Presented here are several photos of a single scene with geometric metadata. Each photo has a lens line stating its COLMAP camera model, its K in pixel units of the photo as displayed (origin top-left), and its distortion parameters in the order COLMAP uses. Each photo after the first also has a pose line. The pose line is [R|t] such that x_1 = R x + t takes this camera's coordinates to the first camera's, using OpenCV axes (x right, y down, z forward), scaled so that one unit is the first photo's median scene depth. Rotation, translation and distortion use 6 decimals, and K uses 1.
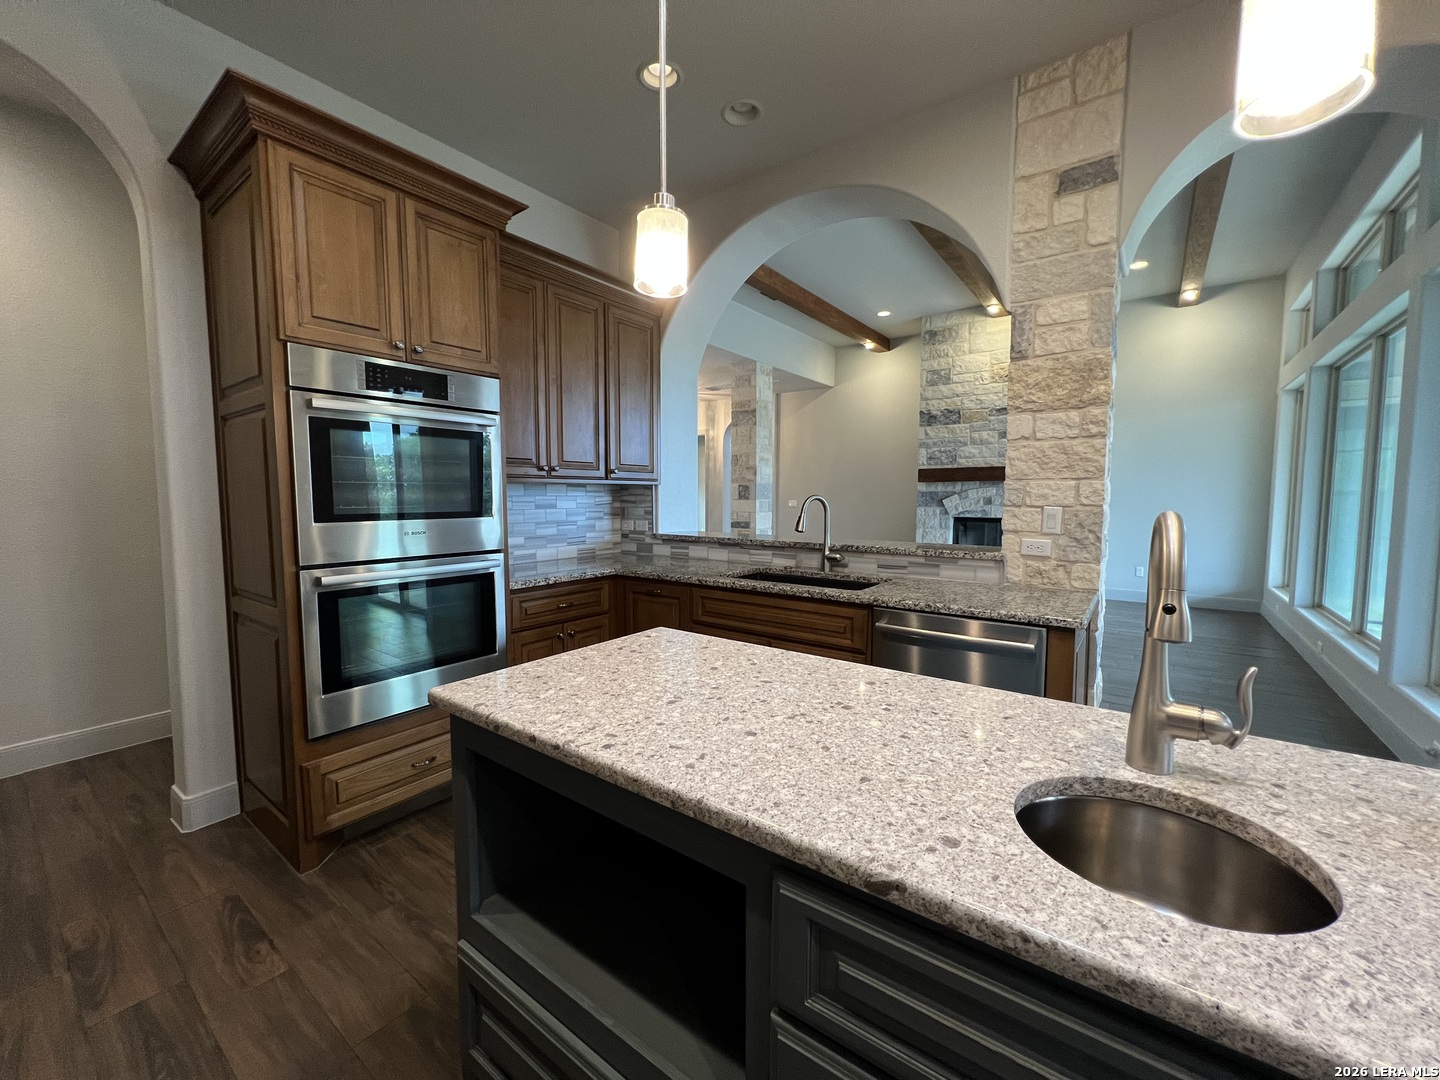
lens RADIAL K [[576.8, 0, 719.3], [0, 576.8, 537.0], [0, 0, 1]] dist [-0.002924, 0.000244]
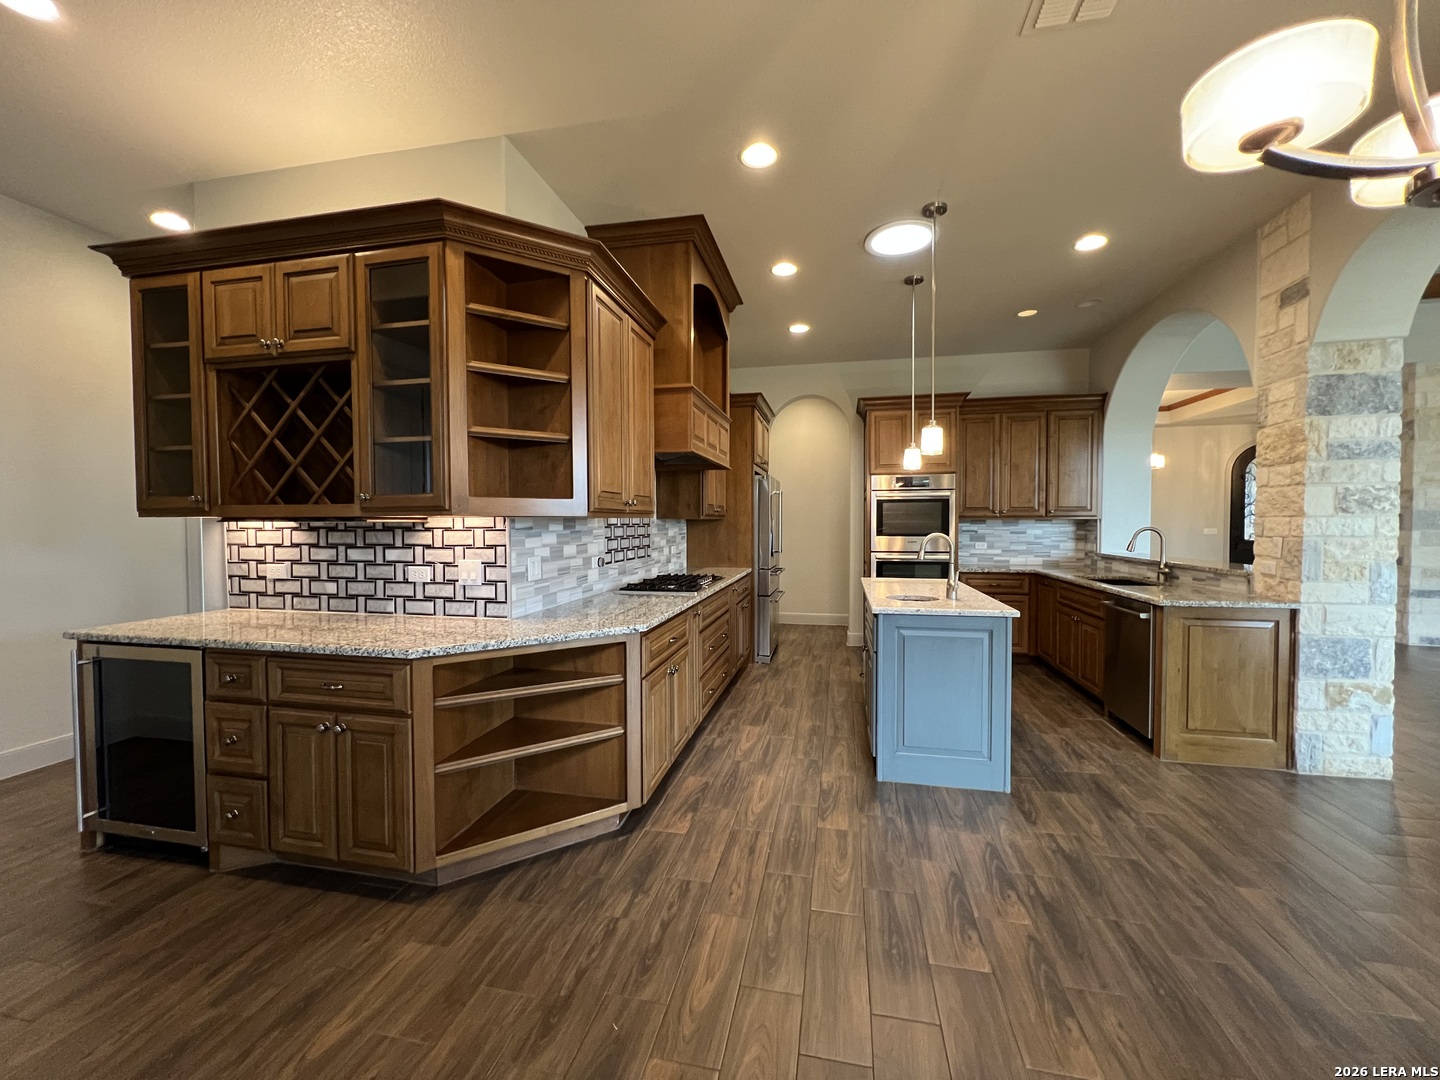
lens RADIAL K [[572.0, 0, 718.9], [0, 572.0, 536.8], [0, 0, 1]] dist [-0.009104, -0.000079]
pose [[0.416132, 0.020232, -0.909079, 0.464679], [-0.062950, 0.997995, -0.006604, 0.013554], [0.907123, 0.059975, 0.416571, -0.267648]]
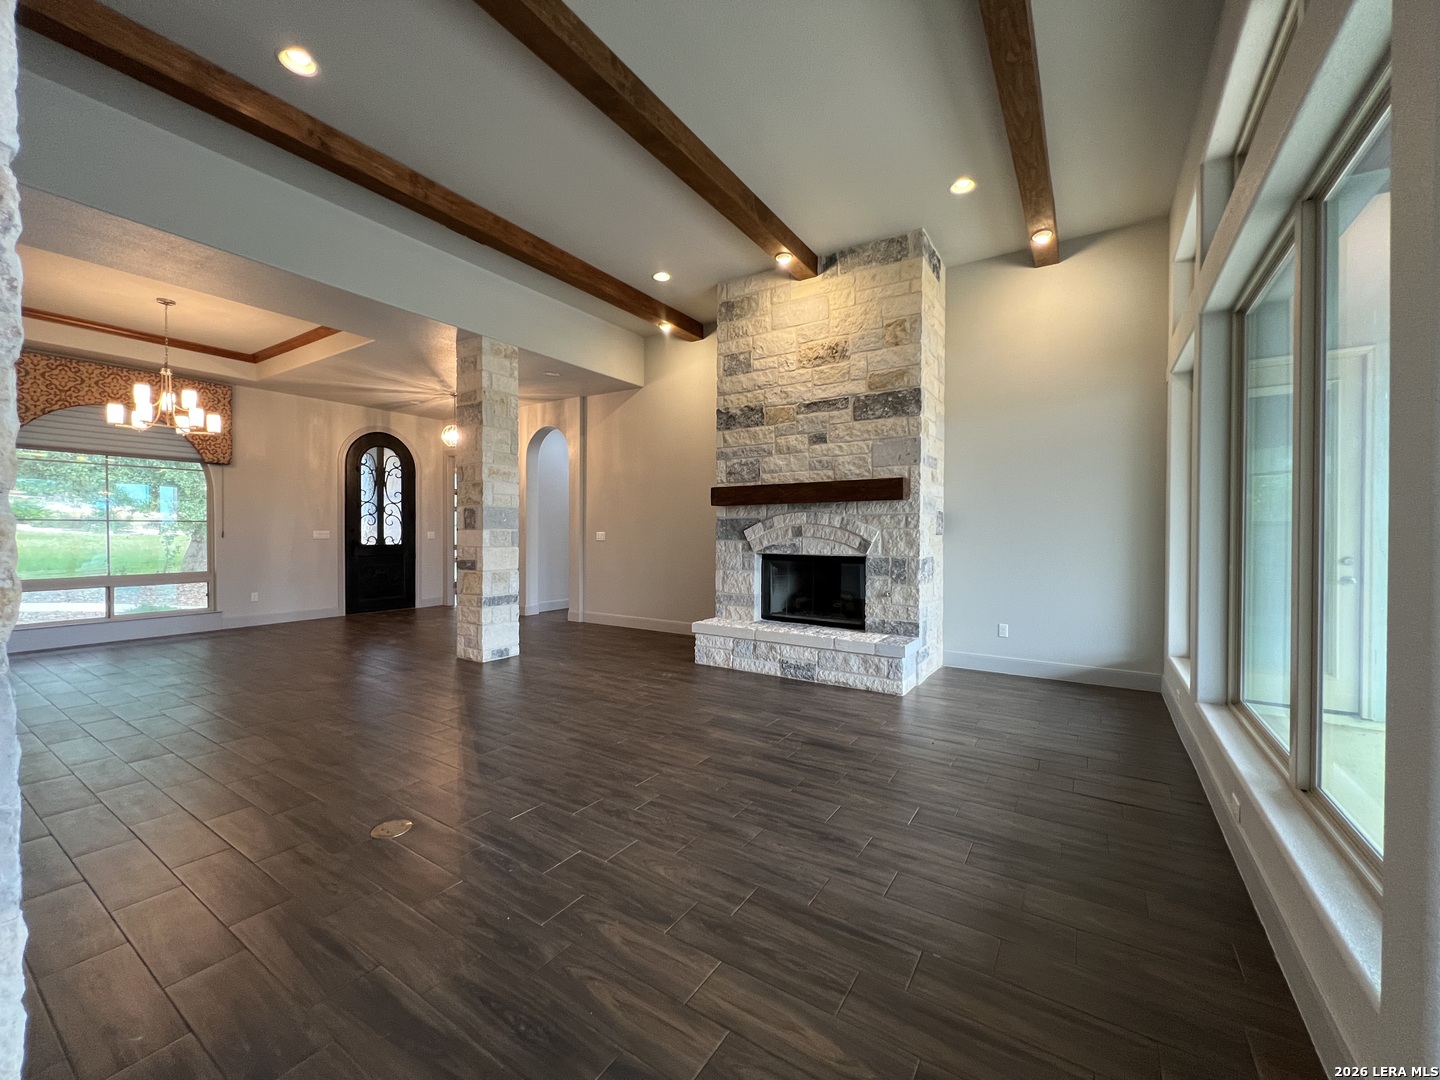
lens RADIAL K [[572.0, 0, 719.0], [0, 572.0, 540.3], [0, 0, 1]] dist [-0.009104, -0.000079]
pose [[0.997891, 0.001791, 0.064892, 0.374670], [0.001940, 0.998350, -0.057387, -0.012963], [-0.064888, 0.057391, 0.996241, 0.348817]]
